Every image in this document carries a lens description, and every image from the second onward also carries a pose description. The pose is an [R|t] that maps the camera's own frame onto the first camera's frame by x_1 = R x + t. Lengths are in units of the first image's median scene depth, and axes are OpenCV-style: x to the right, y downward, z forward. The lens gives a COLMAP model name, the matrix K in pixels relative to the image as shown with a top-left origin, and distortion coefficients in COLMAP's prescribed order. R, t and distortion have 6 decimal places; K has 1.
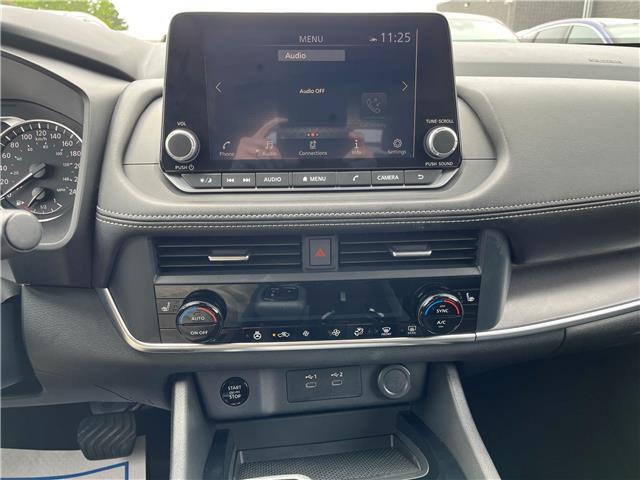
lens RADIAL K [[543.1, 0, 320.0], [0, 543.1, 240.0], [0, 0, 1]] dist [0.014479, -0.001808]
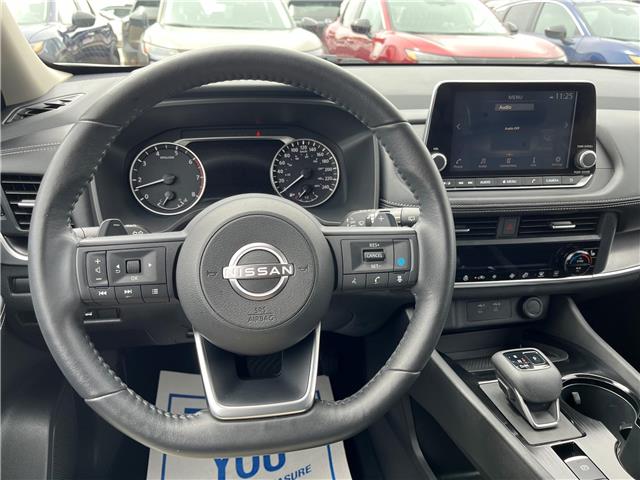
lens RADIAL K [[517.0, 0, 320.0], [0, 517.0, 240.0], [0, 0, 1]] dist [0.066278, -0.111292]
pose [[0.997336, -0.008799, 0.072412, -0.676123], [0.004305, 0.998068, 0.061977, -0.035946], [-0.072818, -0.061500, 0.995447, -0.516774]]
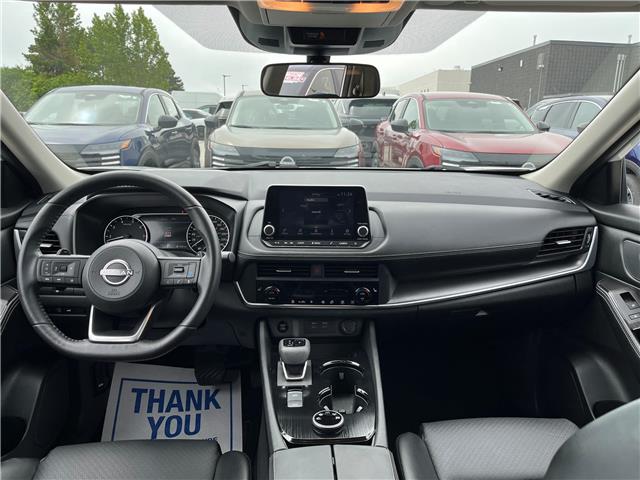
lens RADIAL K [[504.9, 0, 320.0], [0, 504.9, 240.0], [0, 0, 1]] dist [0.079096, -0.132297]
pose [[0.997212, 0.029562, -0.068519, 0.177586], [-0.035900, 0.995000, -0.093196, 0.104659], [0.065422, 0.095396, 0.993287, -1.478882]]
